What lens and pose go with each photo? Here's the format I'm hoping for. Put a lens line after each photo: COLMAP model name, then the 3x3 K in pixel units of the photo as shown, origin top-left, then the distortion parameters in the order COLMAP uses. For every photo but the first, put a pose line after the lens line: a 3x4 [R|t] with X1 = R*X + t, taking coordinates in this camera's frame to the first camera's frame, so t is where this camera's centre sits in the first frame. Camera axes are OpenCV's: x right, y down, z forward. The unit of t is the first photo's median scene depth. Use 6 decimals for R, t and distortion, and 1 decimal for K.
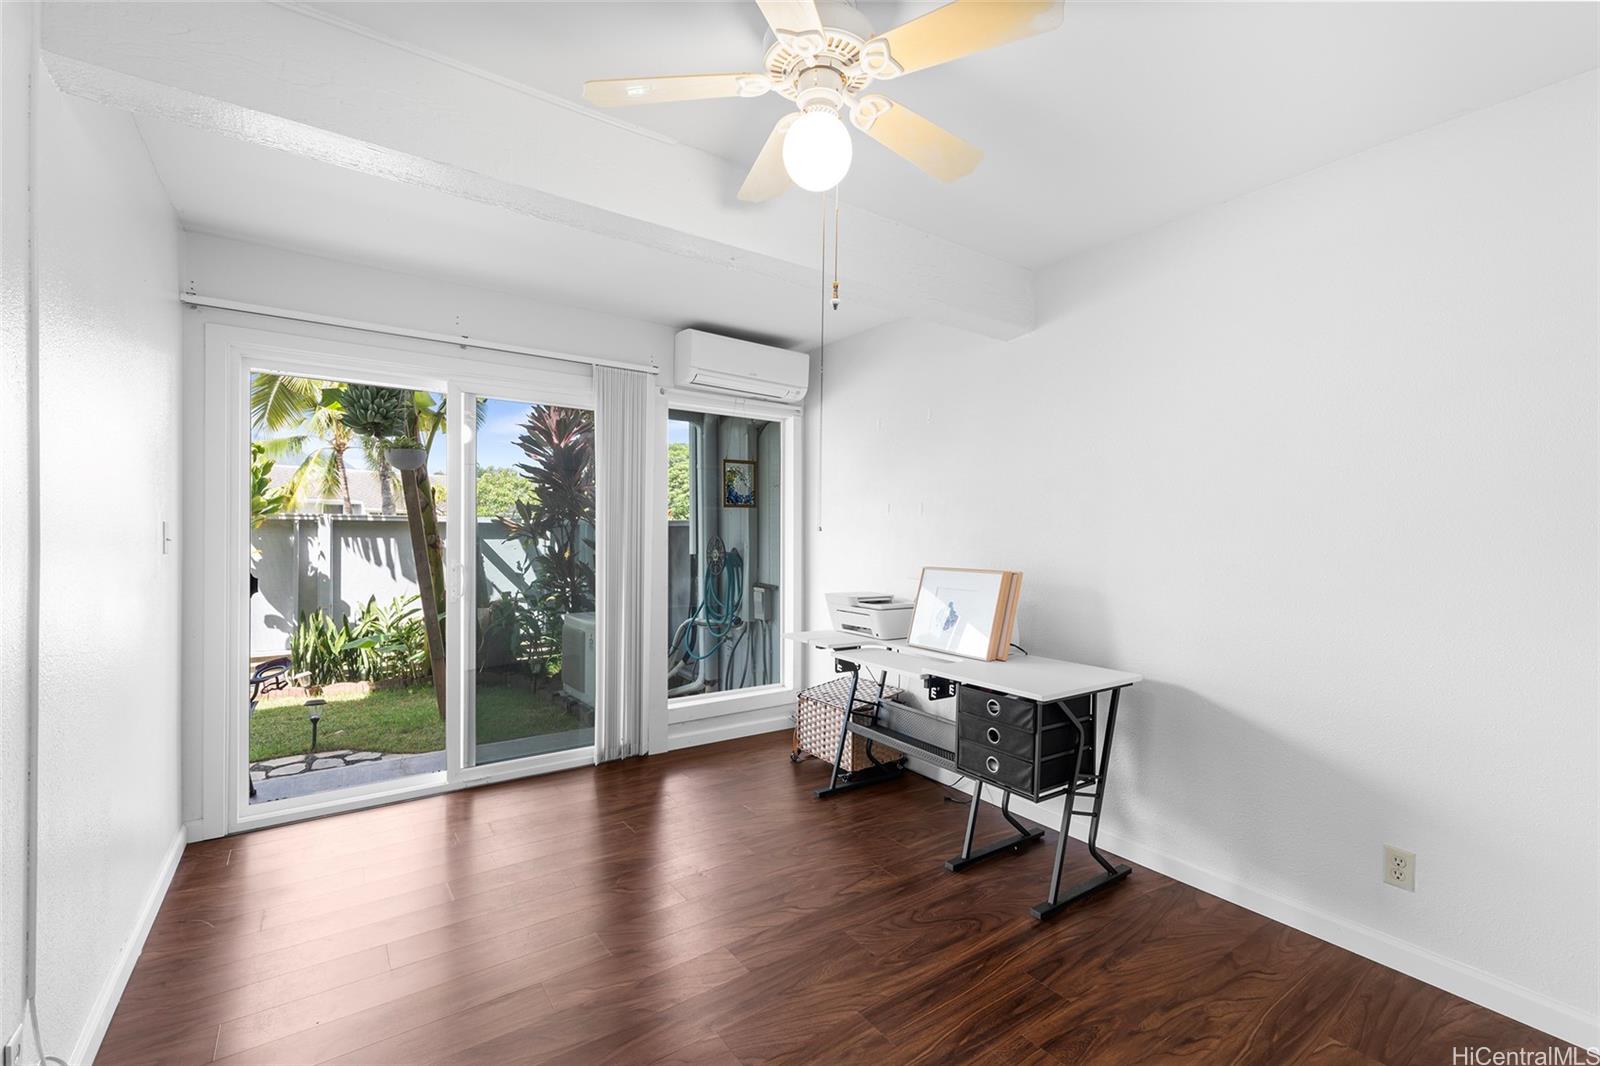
lens RADIAL K [[692.0, 0, 801.7], [0, 692.0, 537.8], [0, 0, 1]] dist [0.002606, -0.000154]
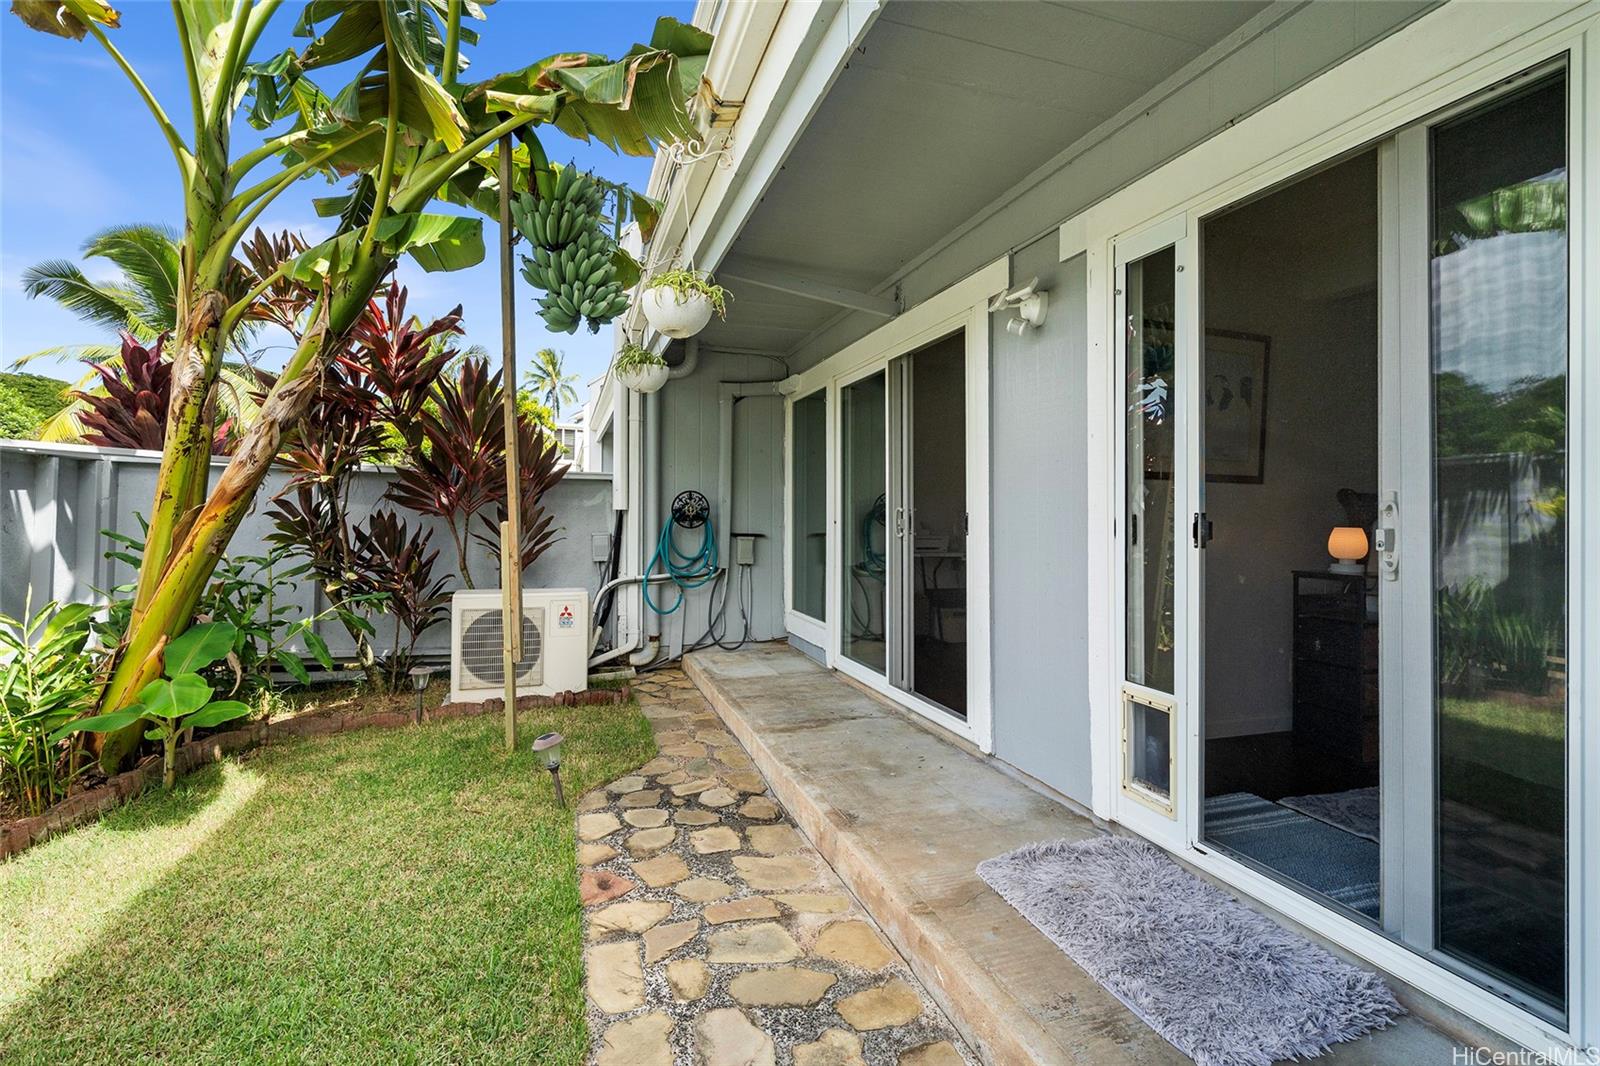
lens RADIAL K [[692.0, 0, 797.1], [0, 692.0, 519.5], [0, 0, 1]] dist [0.002606, -0.000154]
pose [[0.286035, -0.003401, 0.958213, -1.284094], [-0.003378, 0.999984, 0.004558, 0.039981], [-0.958213, -0.004540, 0.286018, 0.641075]]
